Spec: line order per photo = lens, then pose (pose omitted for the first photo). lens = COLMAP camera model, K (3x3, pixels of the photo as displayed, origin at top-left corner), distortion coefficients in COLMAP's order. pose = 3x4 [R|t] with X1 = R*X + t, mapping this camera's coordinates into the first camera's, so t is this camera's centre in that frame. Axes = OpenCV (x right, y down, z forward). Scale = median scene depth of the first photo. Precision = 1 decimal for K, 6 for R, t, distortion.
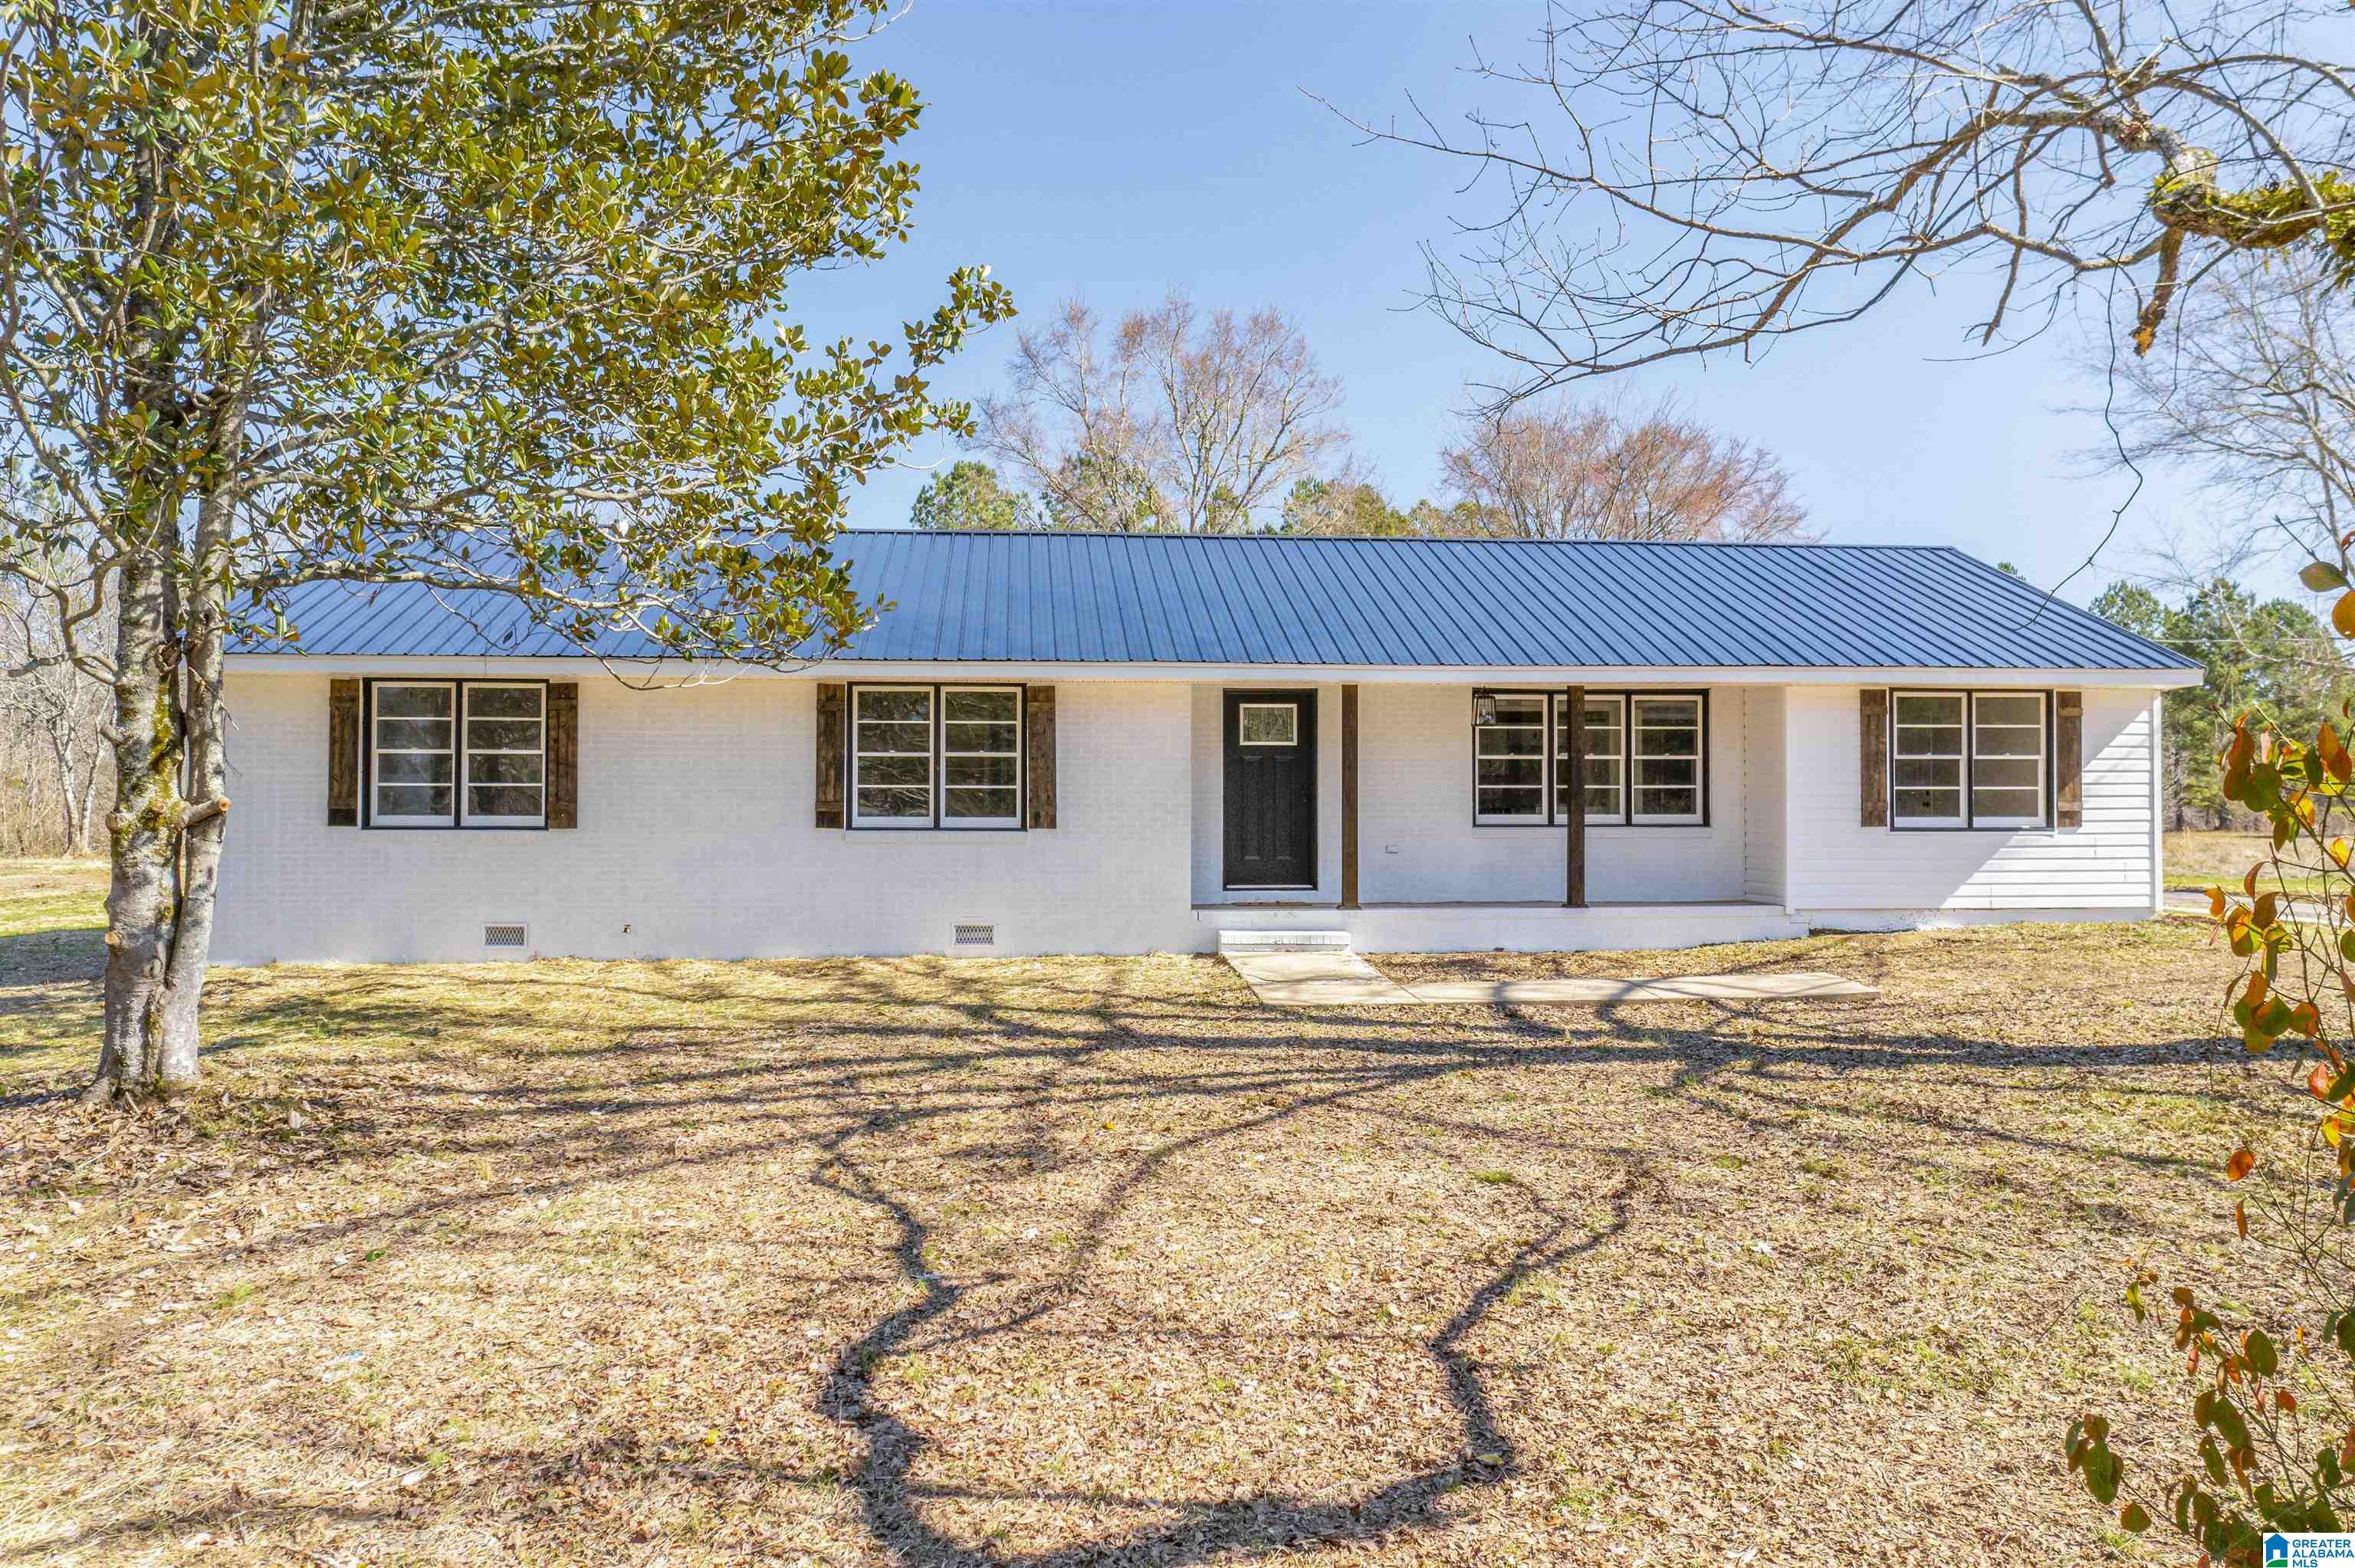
lens RADIAL K [[1867.4, 0, 1190.8], [0, 1867.4, 776.4], [0, 0, 1]] dist [-0.008855, -0.003002]
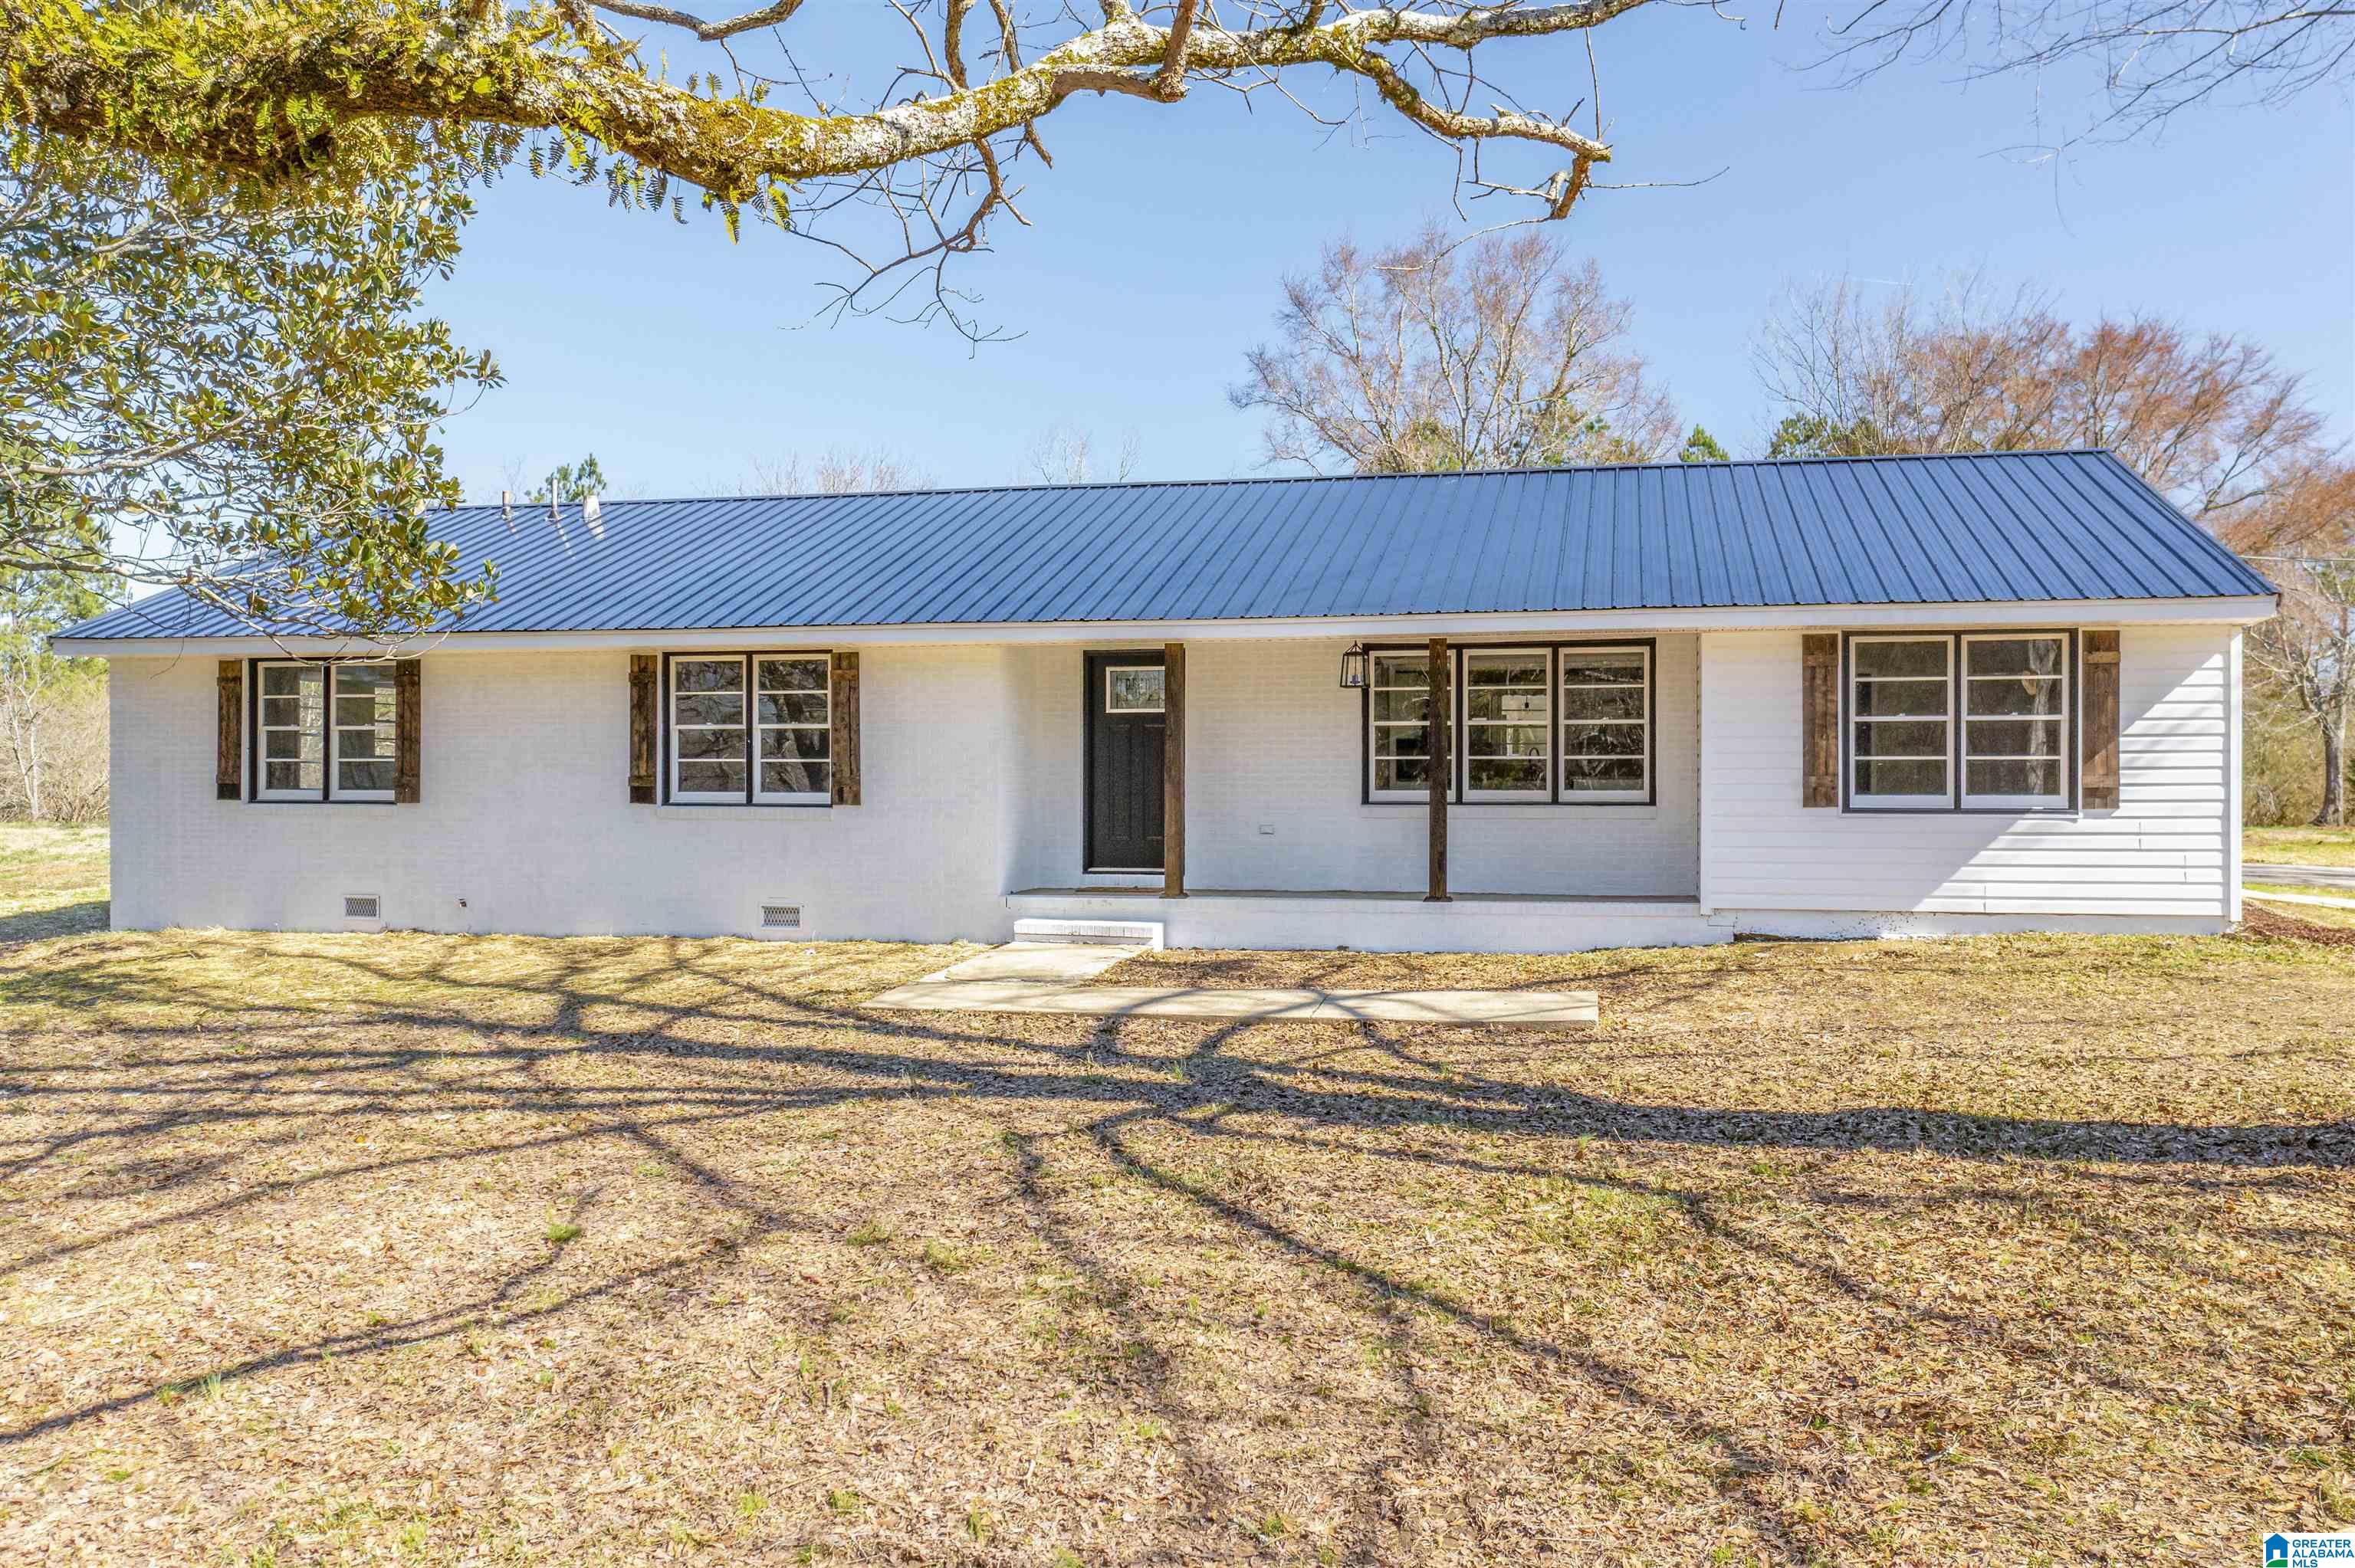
lens RADIAL K [[1867.4, 0, 1191.7], [0, 1867.4, 772.4], [0, 0, 1]] dist [-0.008855, -0.003002]
pose [[0.948771, -0.001069, -0.315963, 0.383459], [0.006179, 0.999866, 0.015171, -0.001456], [0.315904, -0.016346, 0.948650, 0.175560]]
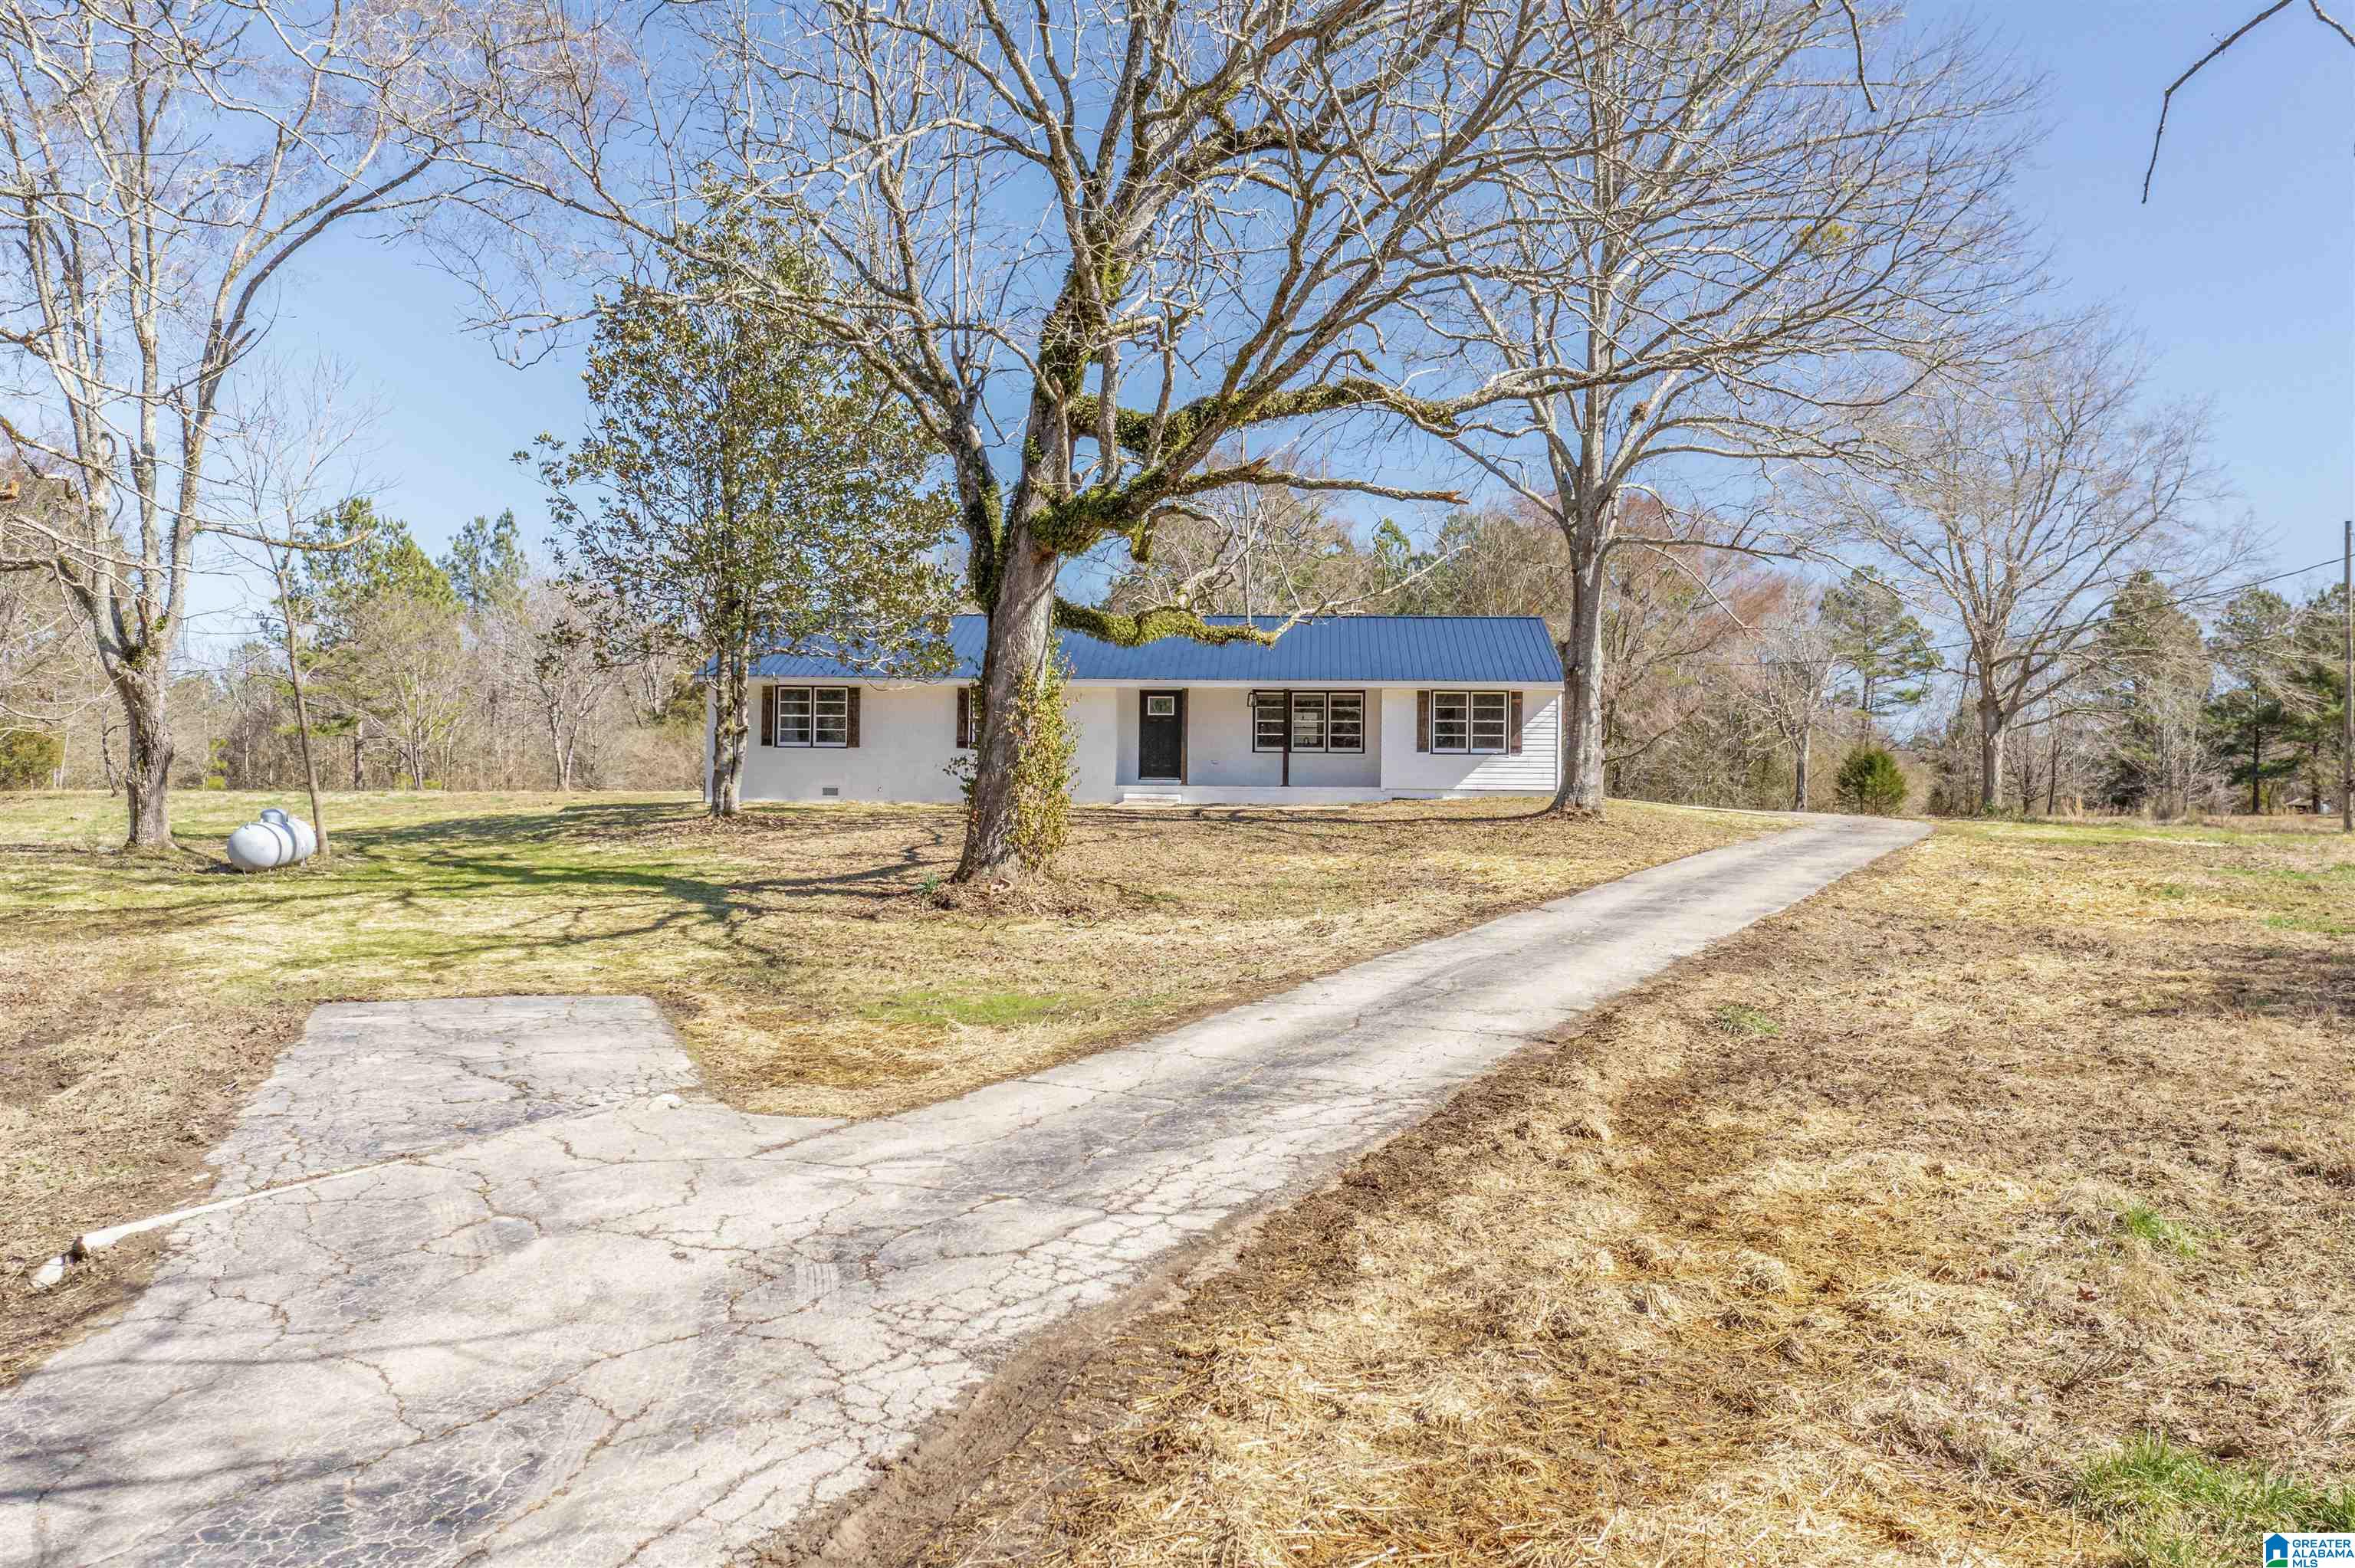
lens RADIAL K [[1867.4, 0, 1180.9], [0, 1867.4, 764.6], [0, 0, 1]] dist [-0.008855, -0.003002]
pose [[0.986042, 0.007265, -0.166340, 0.477232], [-0.007839, 0.999965, -0.002796, 0.053042], [0.166314, 0.004061, 0.986065, -1.303222]]
